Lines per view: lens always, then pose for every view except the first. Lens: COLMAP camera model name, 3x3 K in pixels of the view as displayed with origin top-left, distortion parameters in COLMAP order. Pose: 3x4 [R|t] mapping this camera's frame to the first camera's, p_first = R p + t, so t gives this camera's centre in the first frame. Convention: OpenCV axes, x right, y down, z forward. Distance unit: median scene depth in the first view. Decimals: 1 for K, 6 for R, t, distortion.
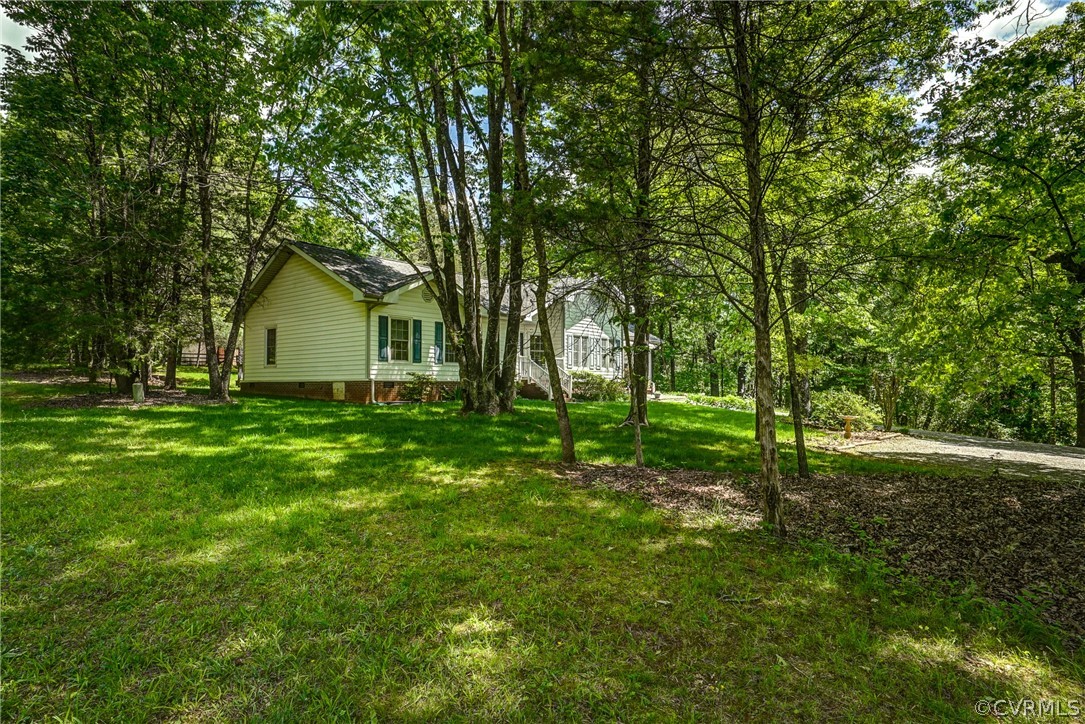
lens RADIAL K [[563.1, 0, 542.1], [0, 563.1, 381.9], [0, 0, 1]] dist [0.021693, -0.000009]
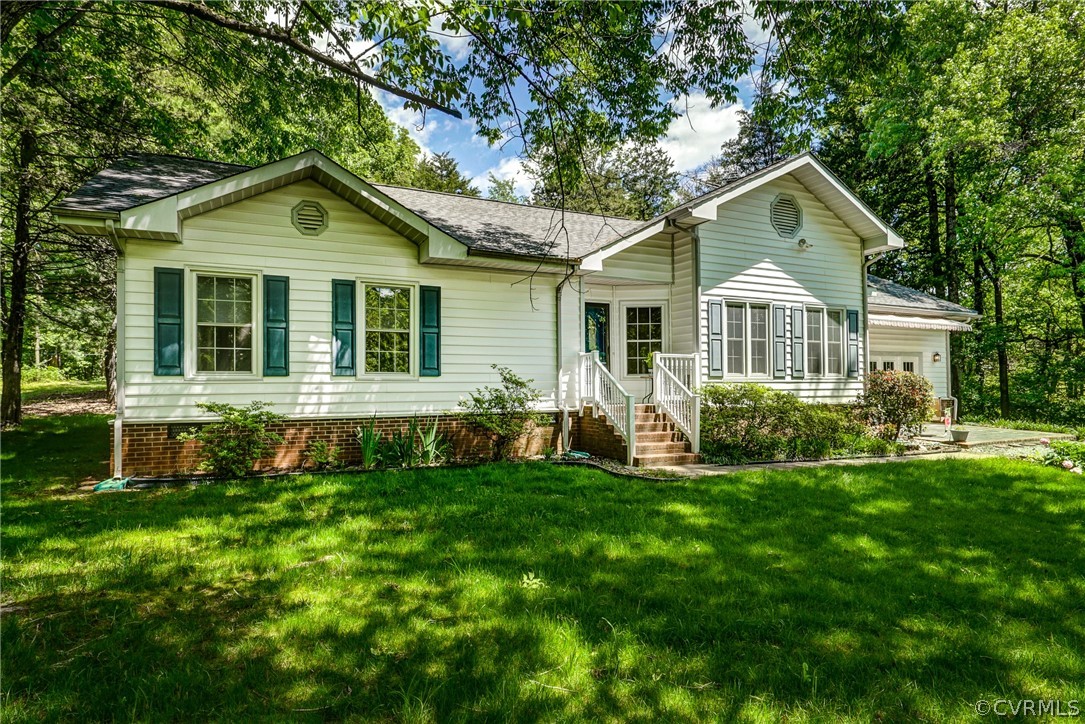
lens RADIAL K [[606.2, 0, 546.0], [0, 606.2, 379.6], [0, 0, 1]] dist [0.004671, 0.000640]
pose [[0.913977, -0.016740, -0.405420, 0.148109], [0.011458, 0.999815, -0.015451, -0.020900], [0.405603, 0.009477, 0.914000, 0.636383]]
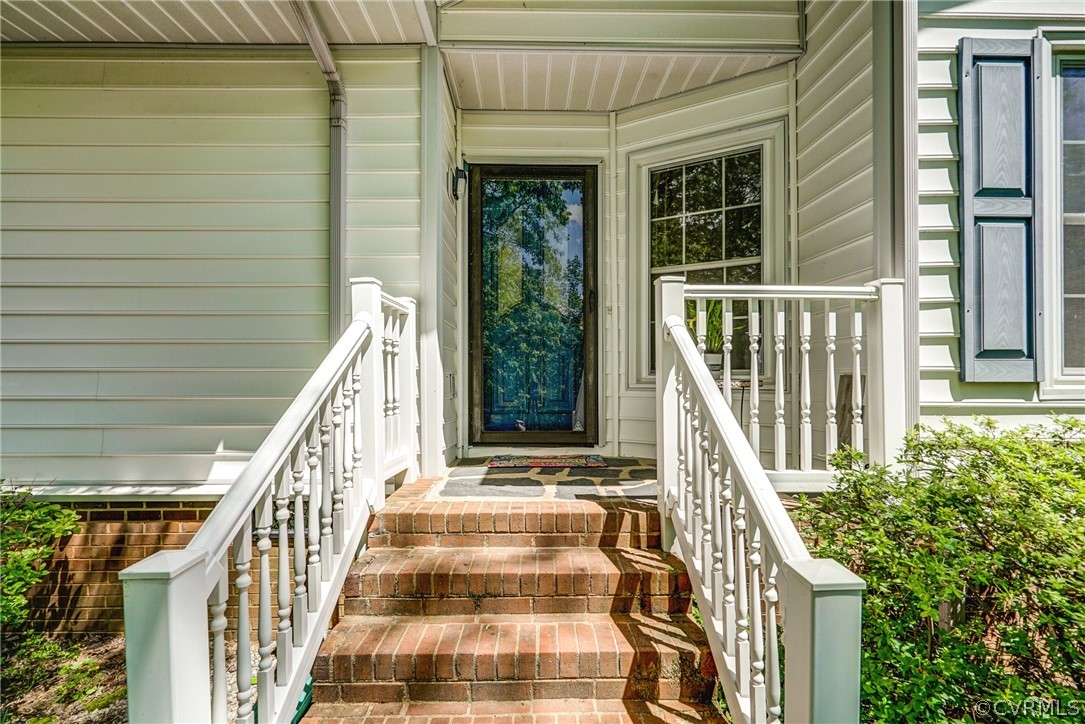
lens RADIAL K [[506.6, 0, 547.5], [0, 506.6, 369.7], [0, 0, 1]] dist [0.000883, 0.000393]
pose [[0.662420, -0.018428, -0.748906, 0.078058], [0.003554, 0.999763, -0.021457, -0.032133], [0.749124, 0.011552, 0.662329, 1.092619]]
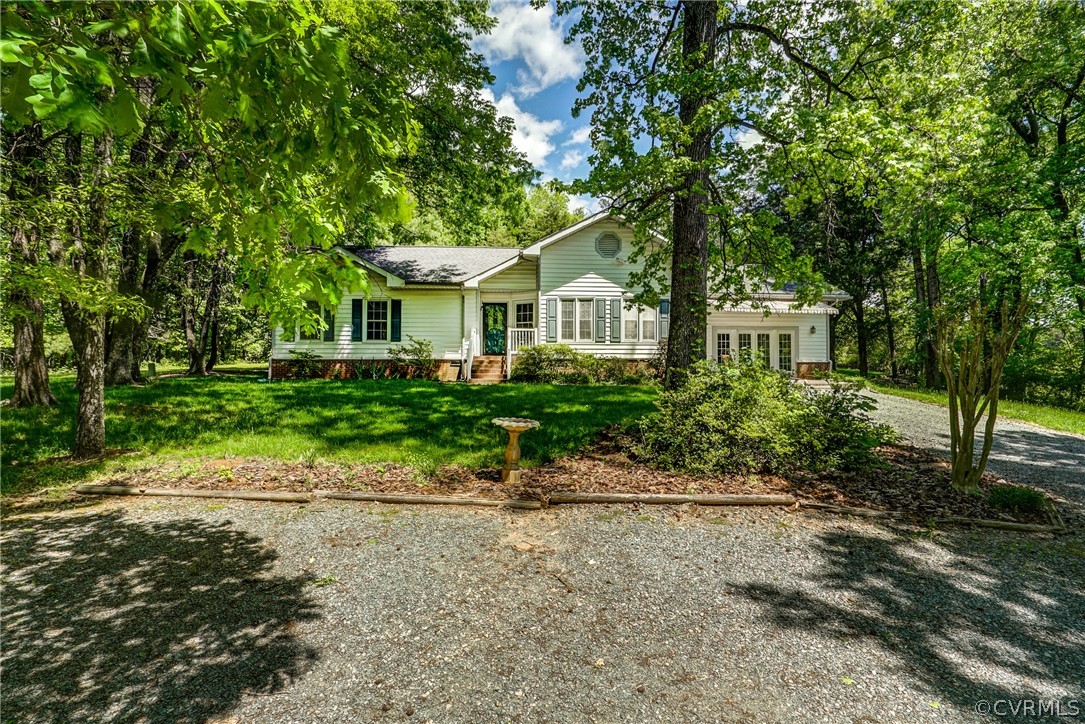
lens RADIAL K [[483.9, 0, 543.7], [0, 483.9, 366.2], [0, 0, 1]] dist [0.000966, 0.000719]
pose [[0.680286, -0.016667, -0.732757, 0.657447], [0.002879, 0.999794, -0.020068, 0.028433], [0.732941, 0.011542, 0.680194, 0.664757]]
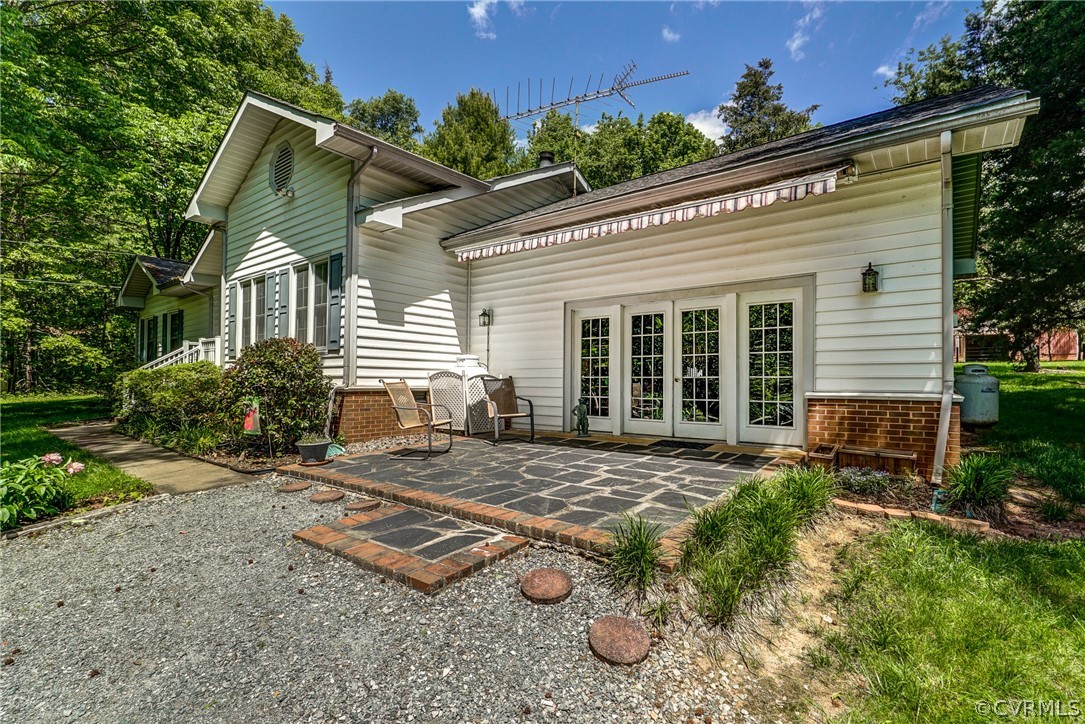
lens RADIAL K [[483.9, 0, 543.7], [0, 483.9, 366.2], [0, 0, 1]] dist [0.000966, 0.000719]
pose [[0.052379, -0.029092, -0.998203, 0.566300], [-0.000554, 0.999575, -0.029161, -0.007283], [0.998627, 0.002080, 0.052341, 1.527357]]
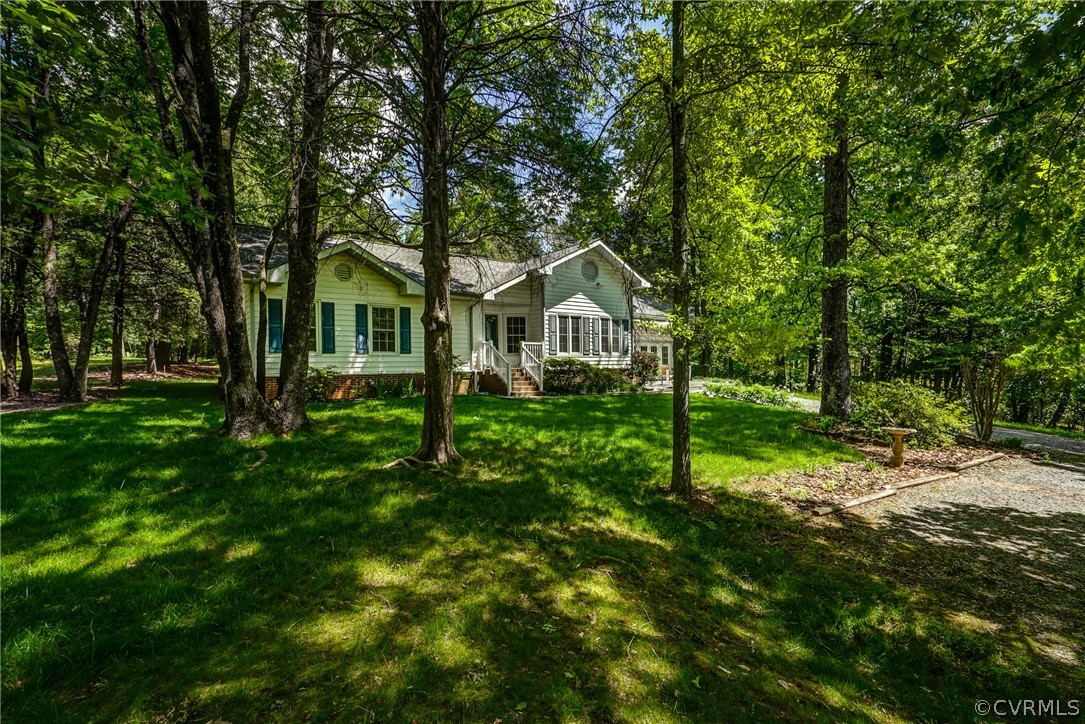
lens RADIAL K [[483.9, 0, 543.7], [0, 483.9, 366.2], [0, 0, 1]] dist [0.000966, 0.000719]
pose [[0.975280, -0.014994, -0.220466, 0.242825], [0.016319, 0.999858, 0.004192, -0.012243], [0.220371, -0.007686, 0.975386, 0.350773]]
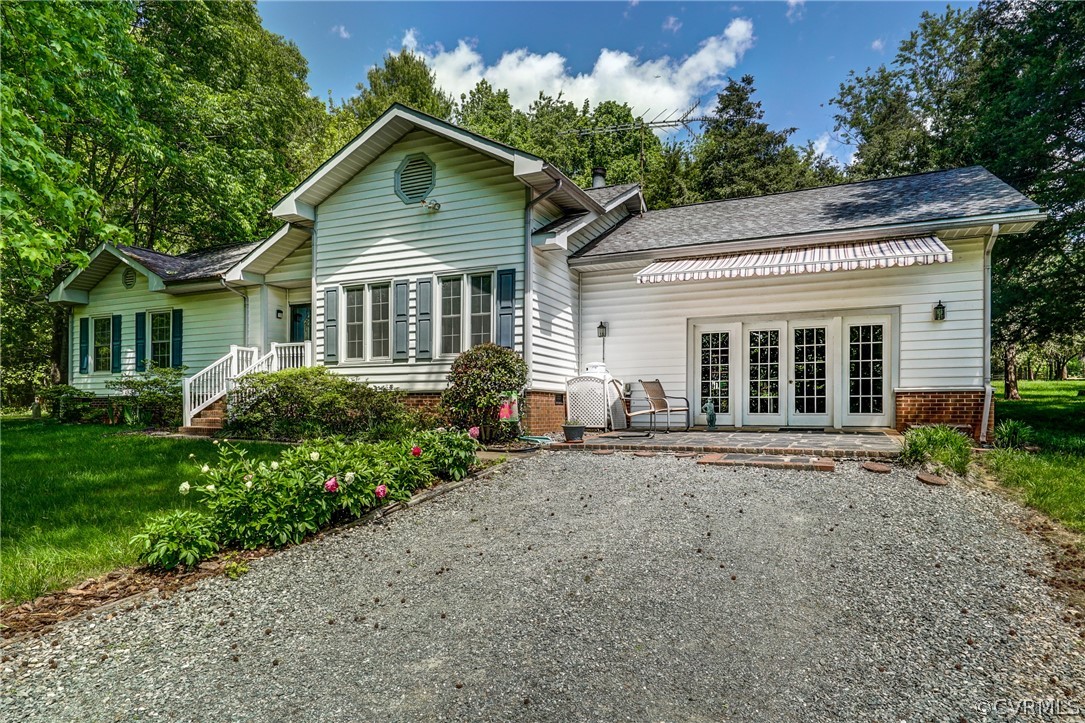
lens RADIAL K [[612.8, 0, 546.8], [0, 612.8, 403.0], [0, 0, 1]] dist [0.008589, 0.000430]
pose [[0.282670, -0.011053, -0.959153, 0.703114], [0.002953, 0.999939, -0.010652, 0.016615], [0.959213, 0.000178, 0.282686, 1.270733]]
